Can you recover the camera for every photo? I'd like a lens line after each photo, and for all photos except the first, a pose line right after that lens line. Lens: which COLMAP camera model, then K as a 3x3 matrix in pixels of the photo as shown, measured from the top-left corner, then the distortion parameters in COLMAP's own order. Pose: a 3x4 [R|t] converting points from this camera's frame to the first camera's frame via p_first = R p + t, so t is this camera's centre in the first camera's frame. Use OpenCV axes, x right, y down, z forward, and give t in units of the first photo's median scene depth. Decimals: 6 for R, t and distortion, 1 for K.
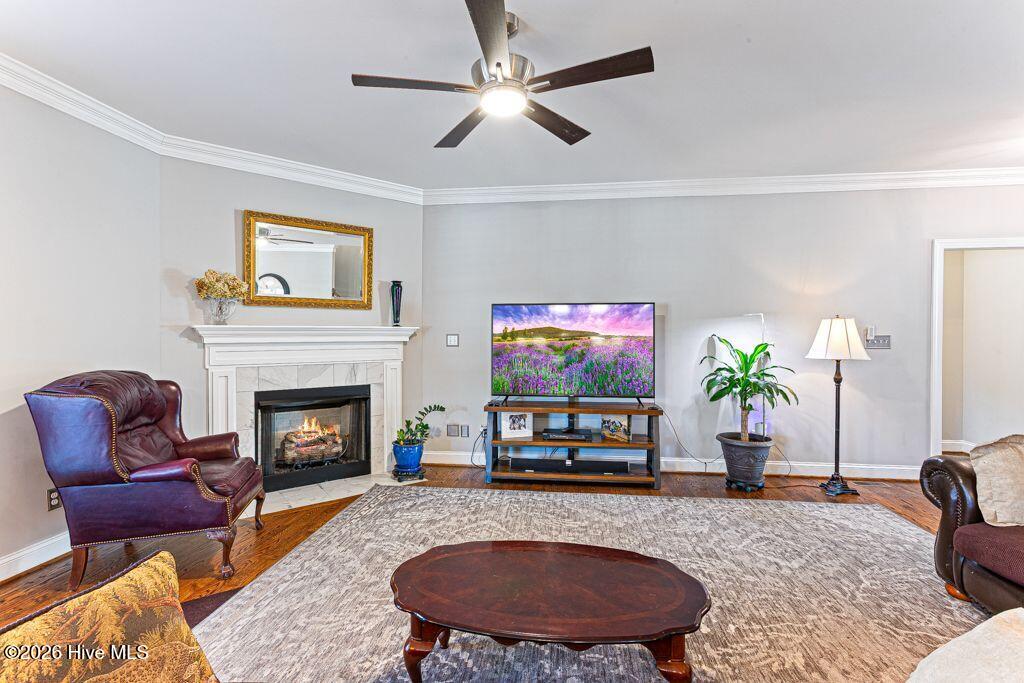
lens RADIAL K [[491.7, 0, 503.7], [0, 491.7, 338.1], [0, 0, 1]] dist [-0.002096, 0.002529]
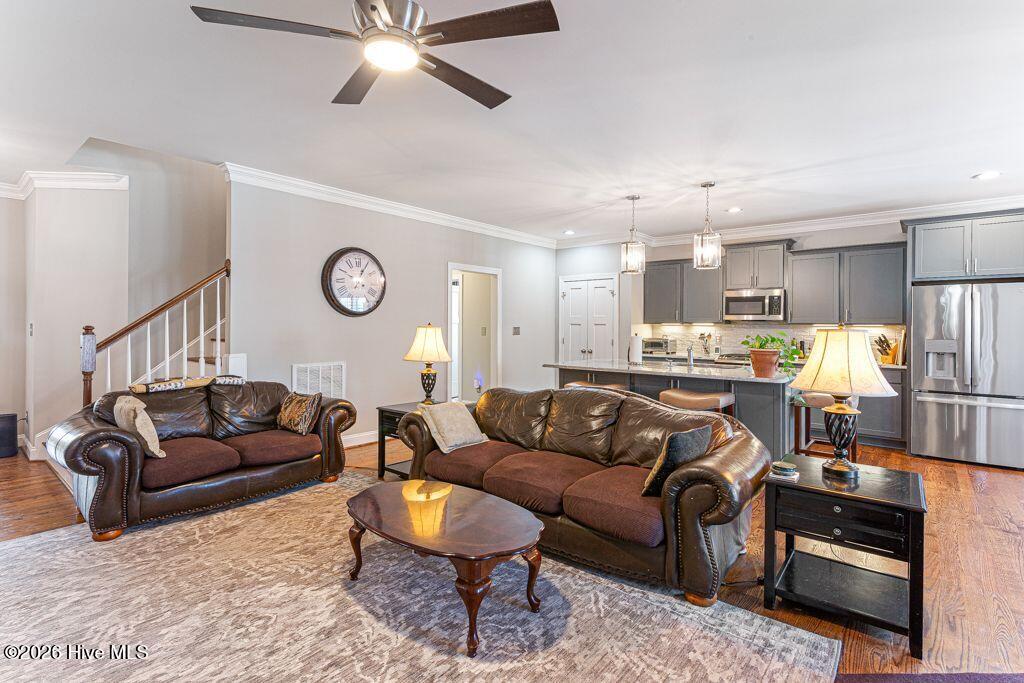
lens RADIAL K [[491.7, 0, 521.8], [0, 491.7, 325.1], [0, 0, 1]] dist [-0.002096, 0.002529]
pose [[-0.847821, -0.004293, 0.530264, -0.344687], [-0.000796, 0.999976, 0.006824, -0.010660], [-0.530281, 0.005363, -0.847805, 0.855119]]
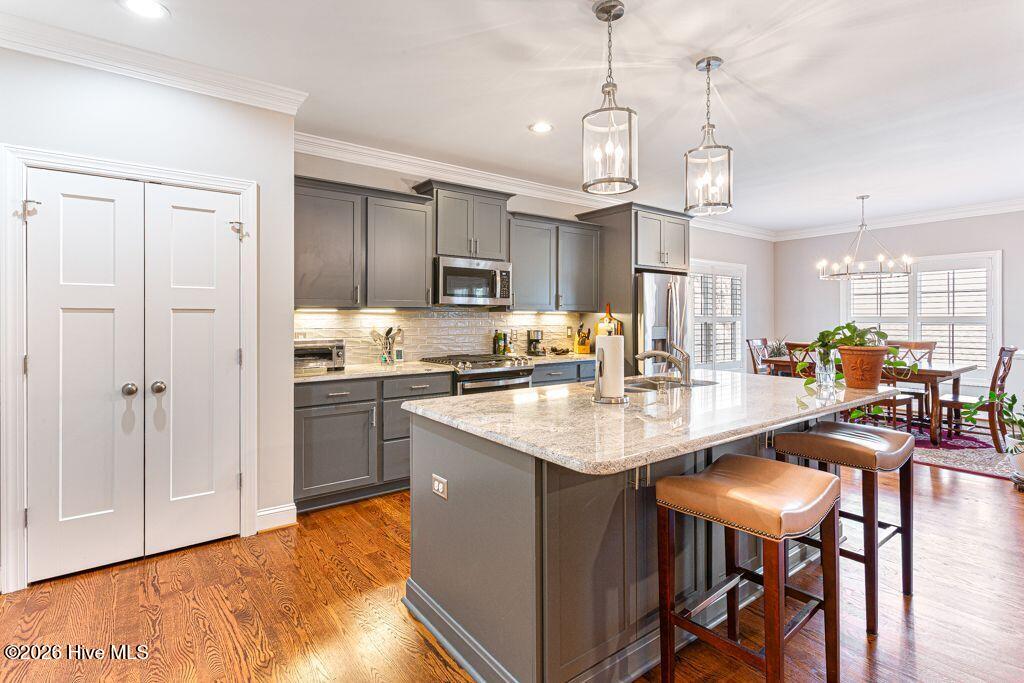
lens RADIAL K [[491.7, 0, 517.1], [0, 491.7, 319.8], [0, 0, 1]] dist [-0.002096, 0.002529]
pose [[-0.713798, 0.005722, -0.700328, 0.531086], [-0.007258, 0.999852, 0.015567, -0.001833], [0.700314, 0.016195, -0.713652, -0.056859]]
